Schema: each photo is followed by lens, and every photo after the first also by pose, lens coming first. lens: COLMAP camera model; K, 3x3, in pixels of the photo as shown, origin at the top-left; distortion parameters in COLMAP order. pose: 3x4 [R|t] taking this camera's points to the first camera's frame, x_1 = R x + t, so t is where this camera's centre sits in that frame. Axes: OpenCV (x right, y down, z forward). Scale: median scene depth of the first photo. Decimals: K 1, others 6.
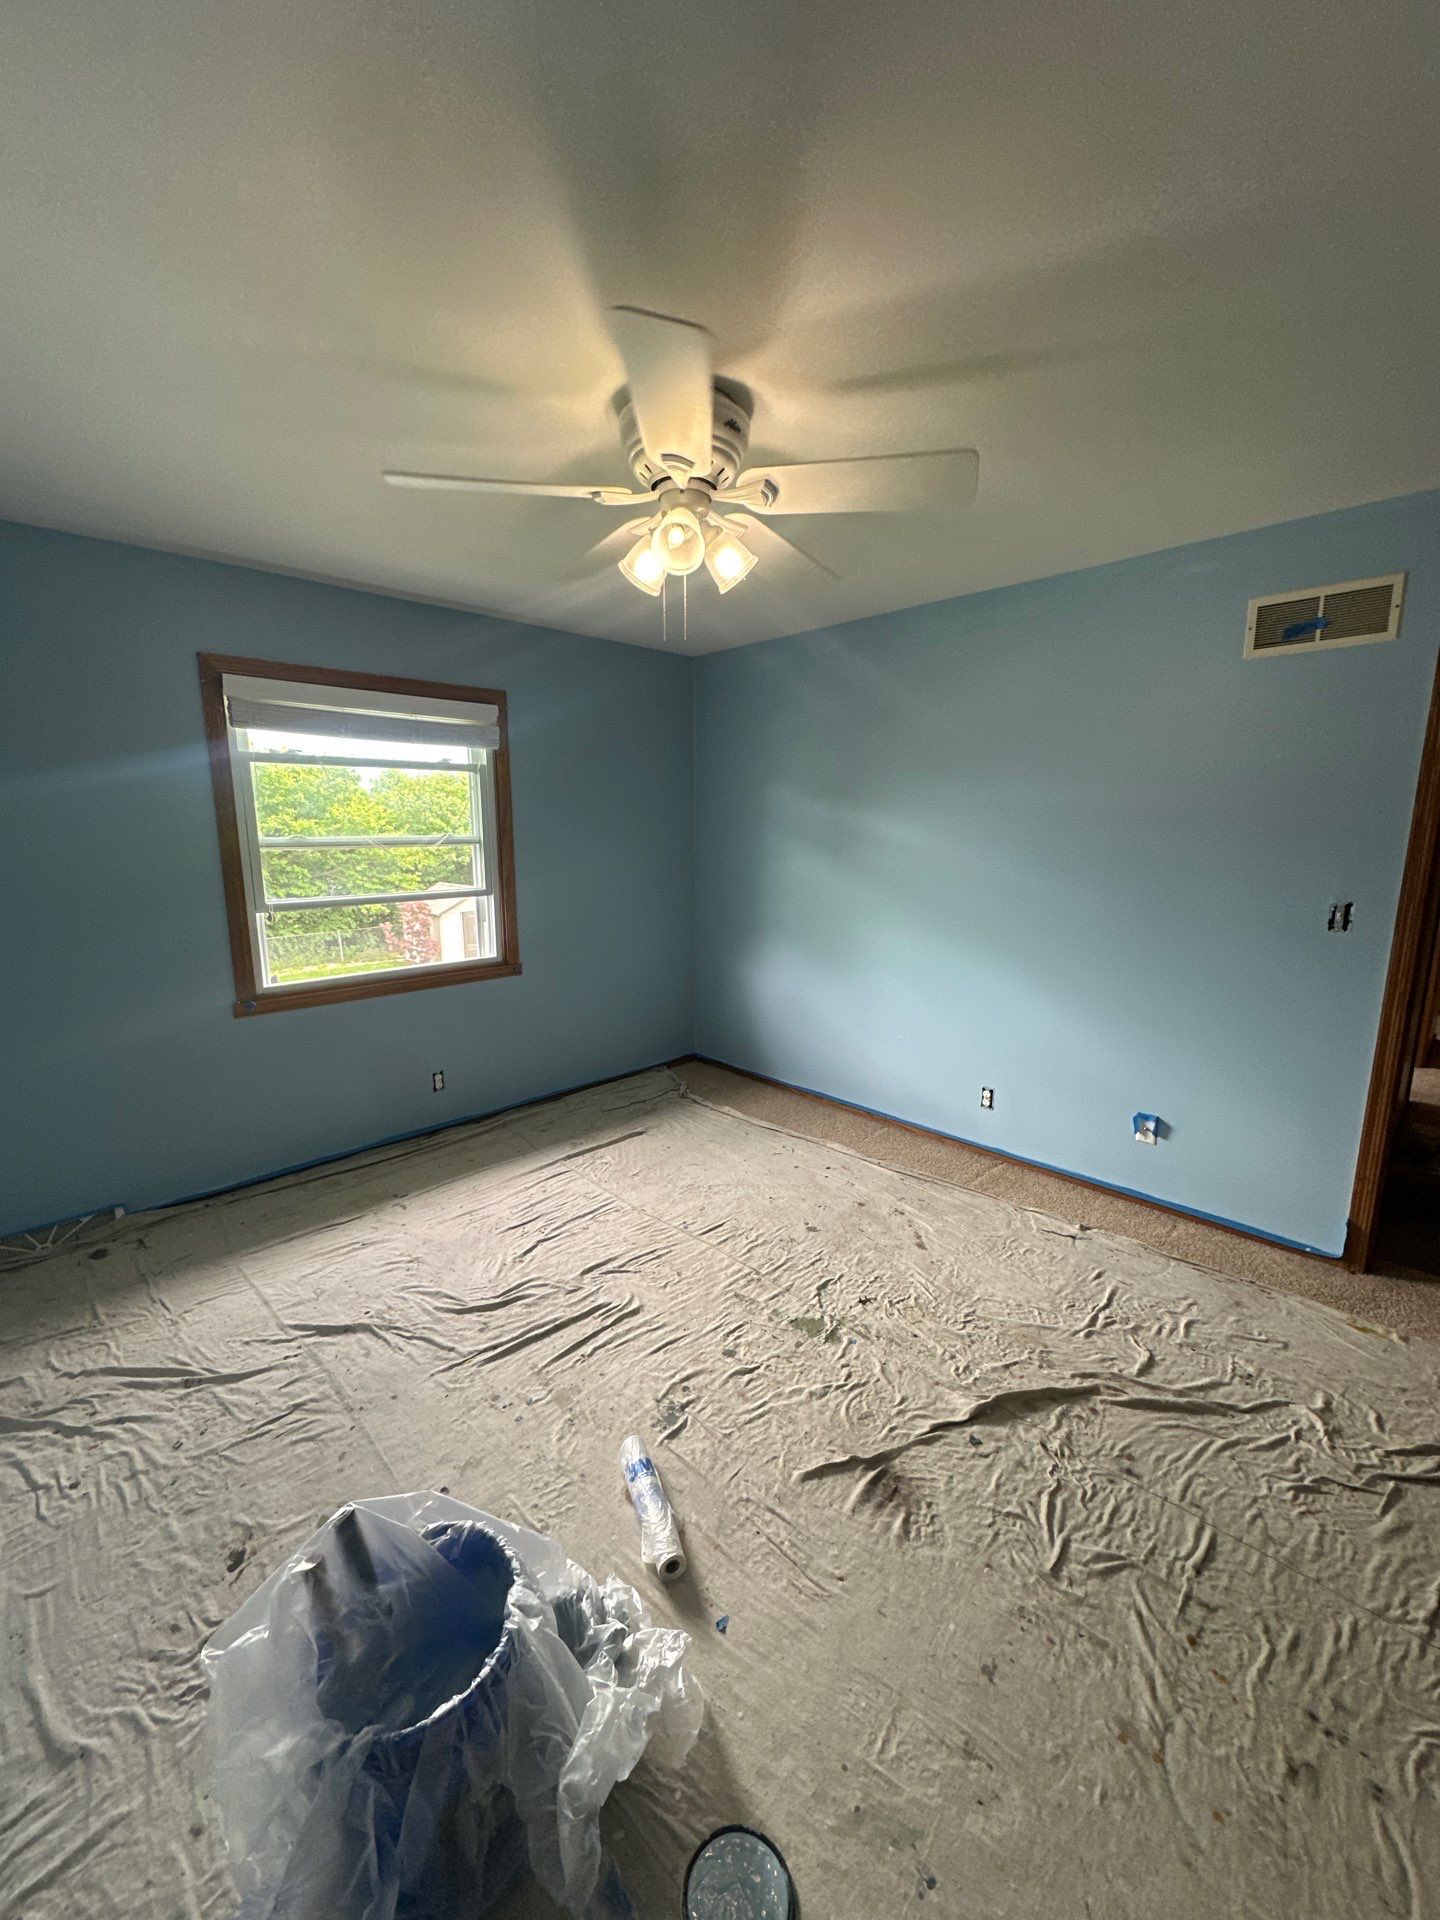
lens RADIAL K [[787.4, 0, 720.0], [0, 787.4, 960.0], [0, 0, 1]] dist [-0.001334, 0.000603]
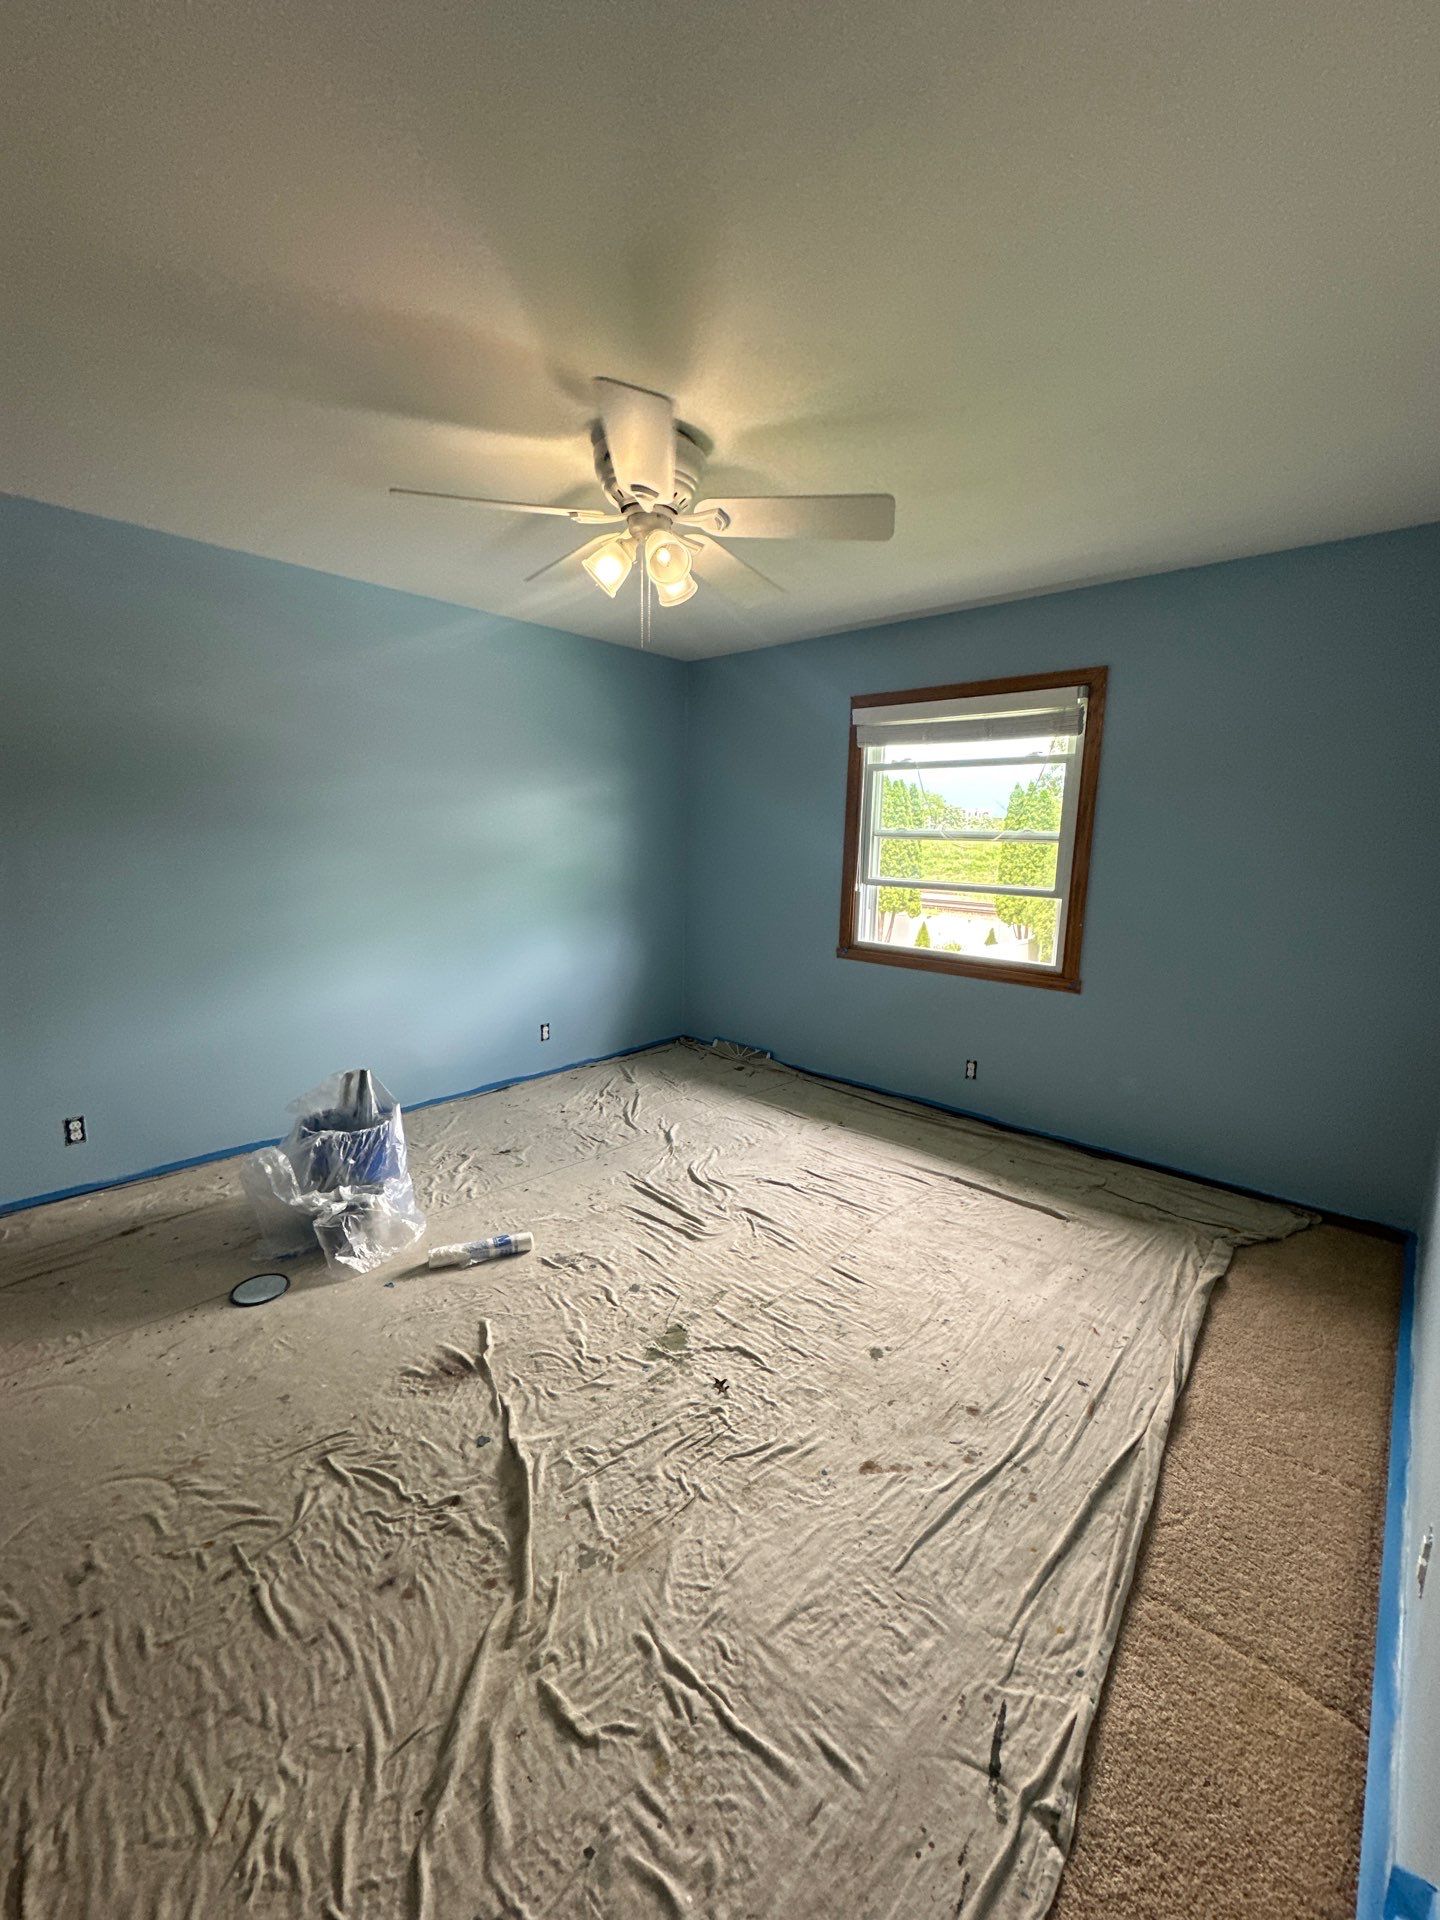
lens RADIAL K [[787.4, 0, 720.0], [0, 787.4, 960.0], [0, 0, 1]] dist [-0.001334, 0.000603]
pose [[0.022136, 0.161929, -0.986554, 1.037106], [-0.191107, 0.969285, 0.154806, -0.134186], [0.981320, 0.185111, 0.052401, 0.995330]]
